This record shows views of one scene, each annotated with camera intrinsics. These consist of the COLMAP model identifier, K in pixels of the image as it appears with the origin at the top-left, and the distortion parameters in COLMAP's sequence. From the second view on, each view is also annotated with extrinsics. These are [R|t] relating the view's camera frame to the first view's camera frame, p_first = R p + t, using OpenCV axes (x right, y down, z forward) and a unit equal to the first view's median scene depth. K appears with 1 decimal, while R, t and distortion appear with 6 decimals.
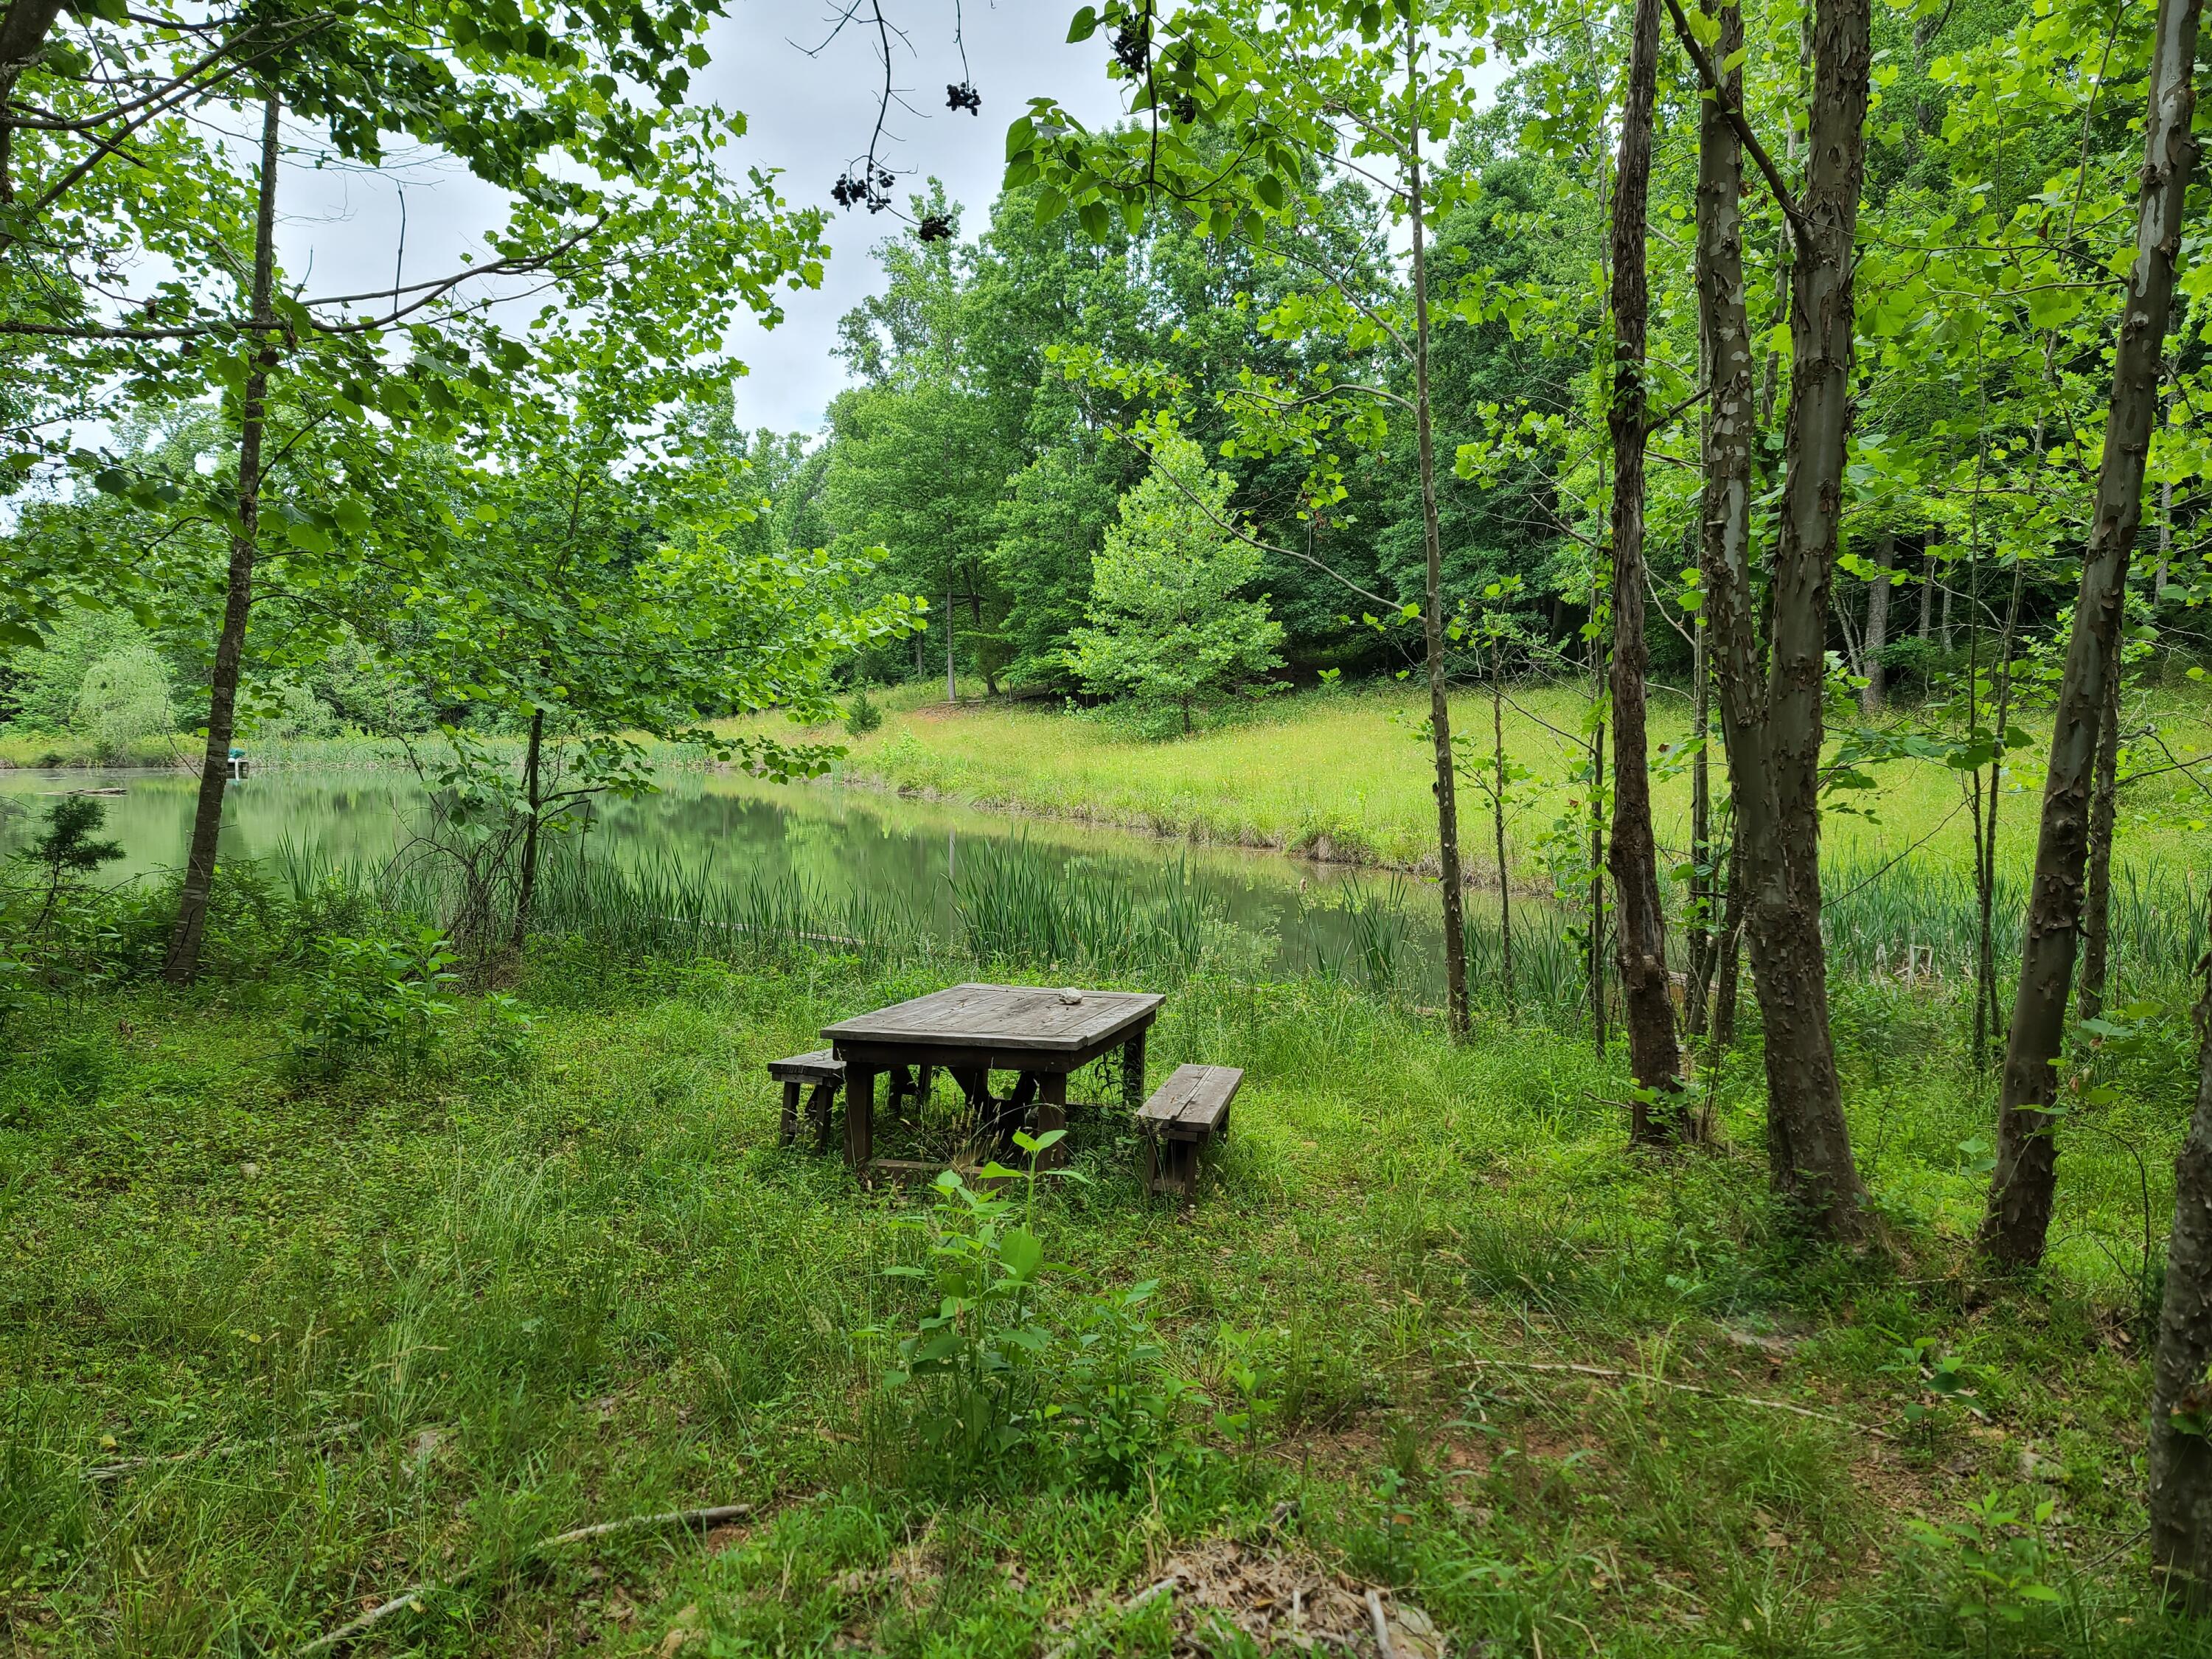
lens RADIAL K [[1652.2, 0, 1106.0], [0, 1652.2, 829.5], [0, 0, 1]] dist [0.062488, -0.001597]
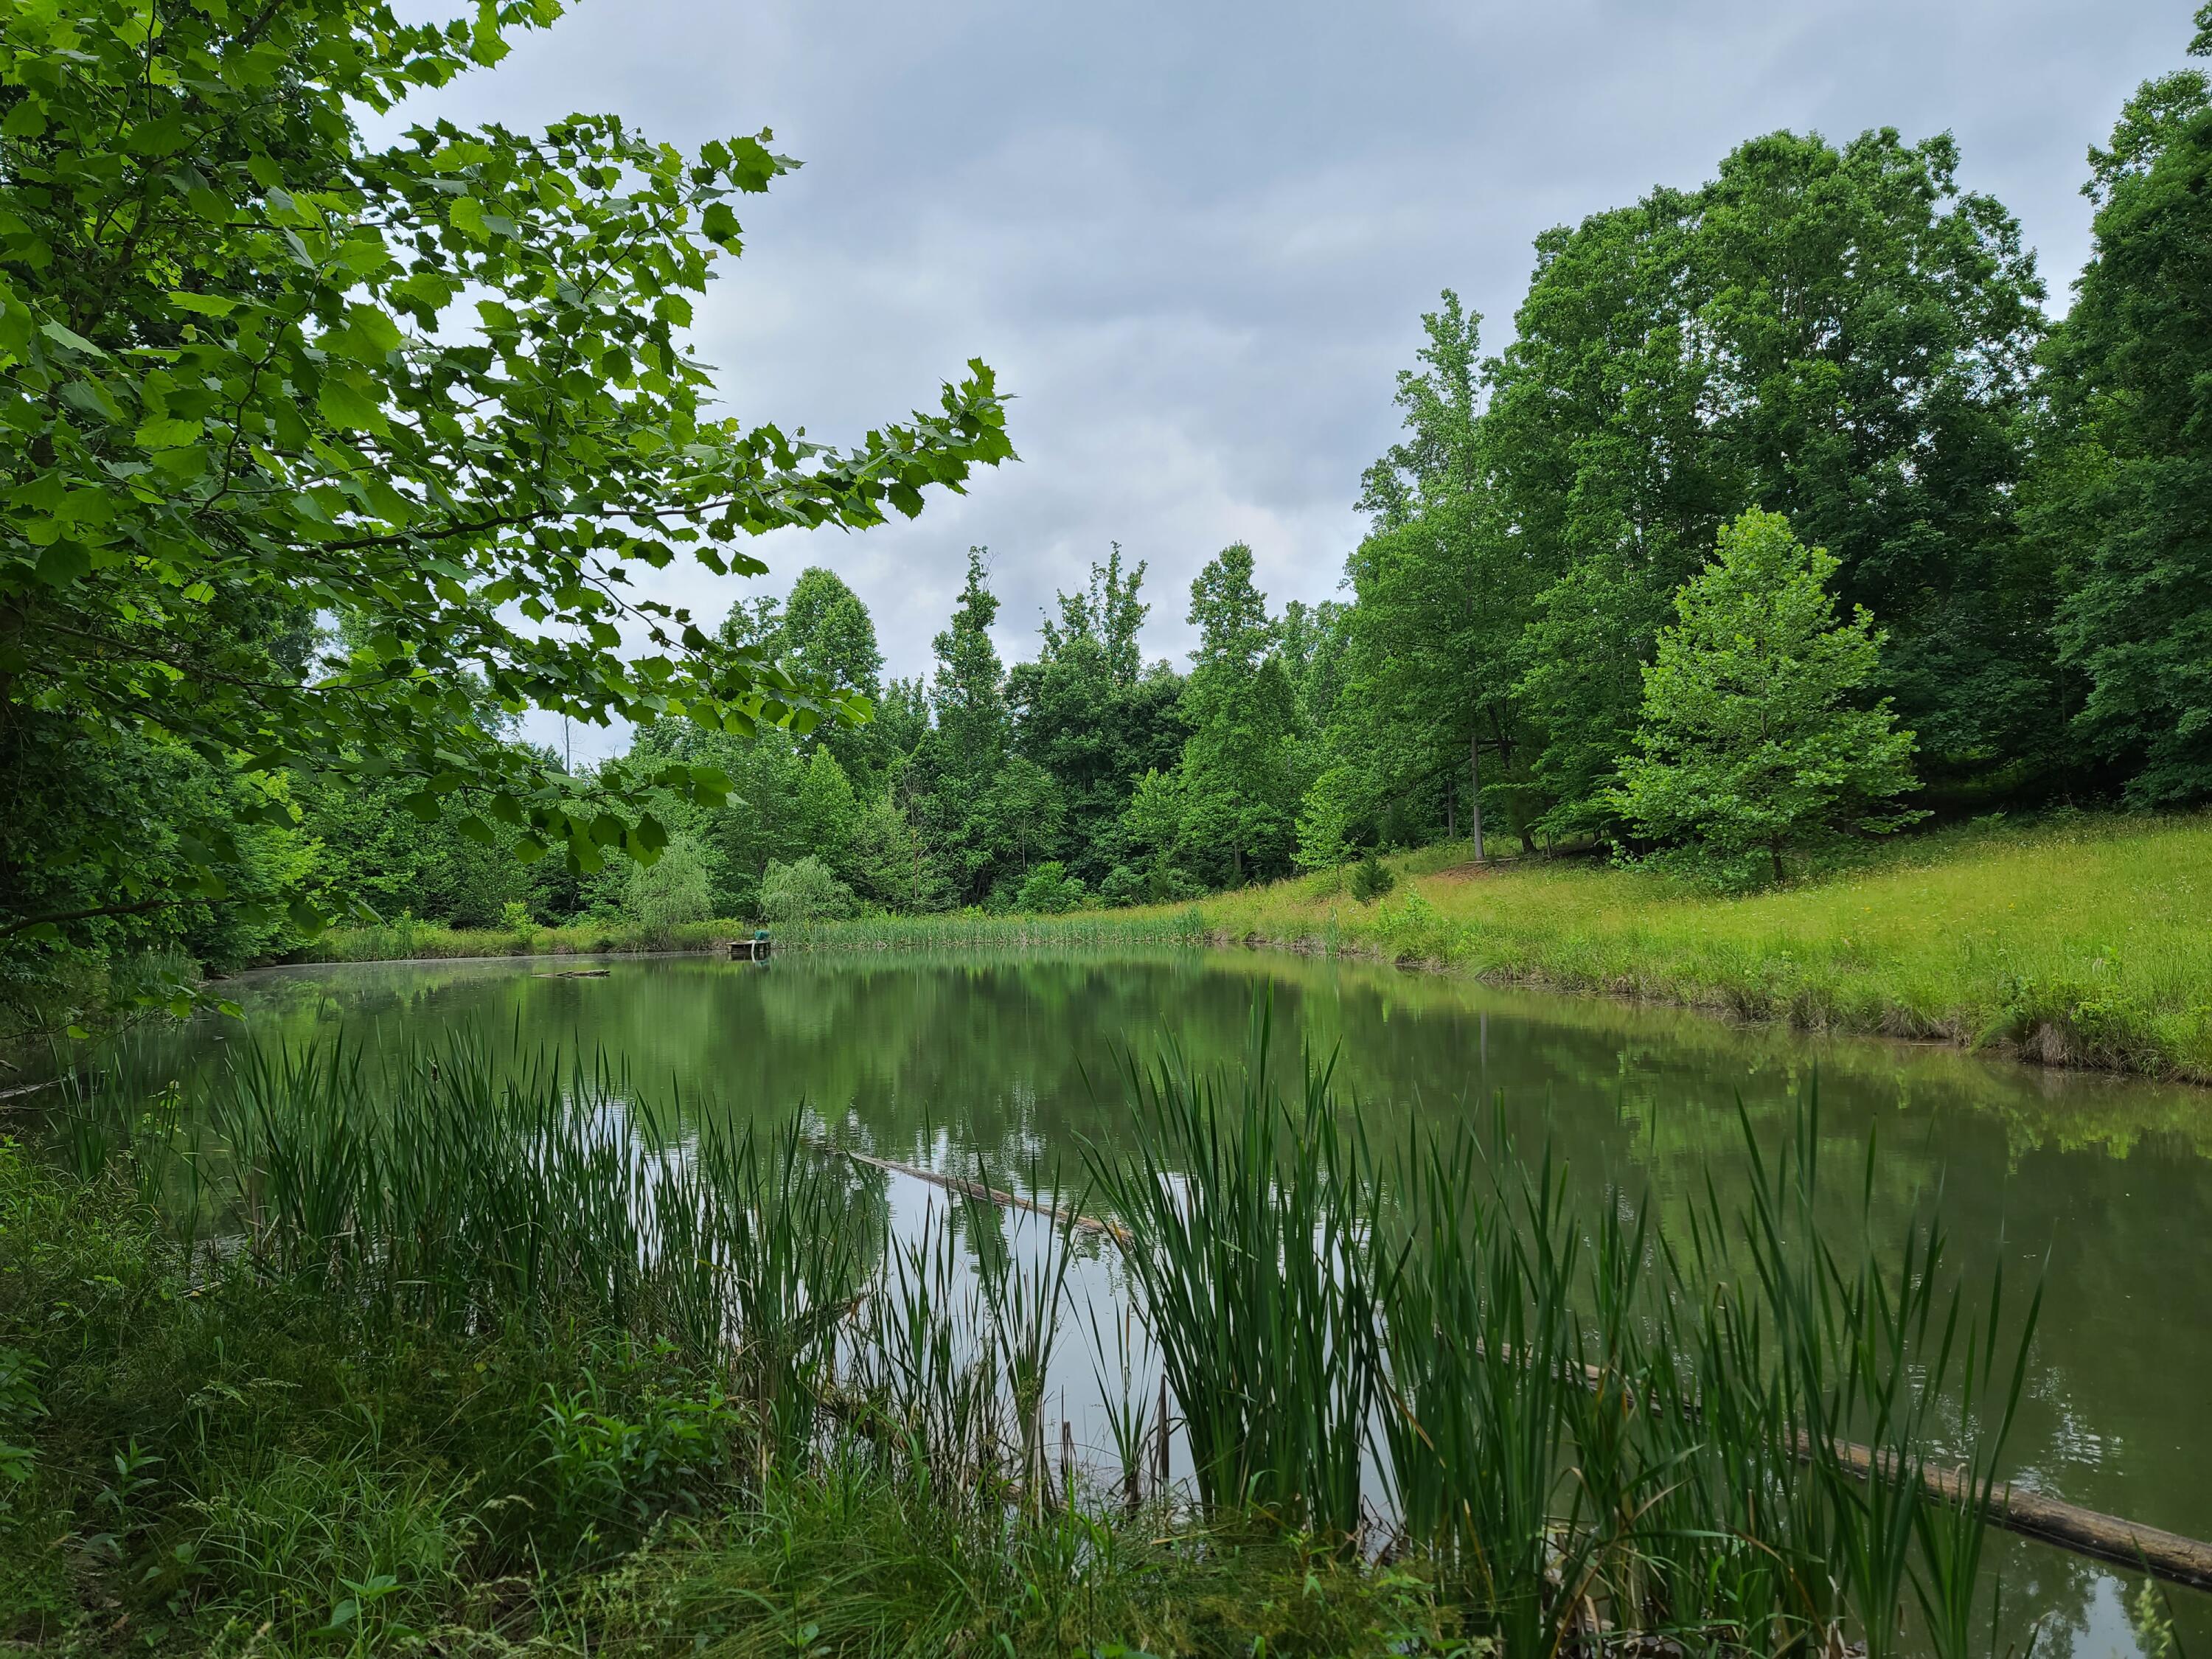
lens RADIAL K [[1652.2, 0, 1106.0], [0, 1652.2, 829.5], [0, 0, 1]] dist [0.062488, -0.001597]
pose [[0.944830, -0.036811, -0.325486, 0.005526], [0.000994, 0.993983, -0.109531, 0.000648], [0.327559, 0.103165, 0.939181, 0.151304]]
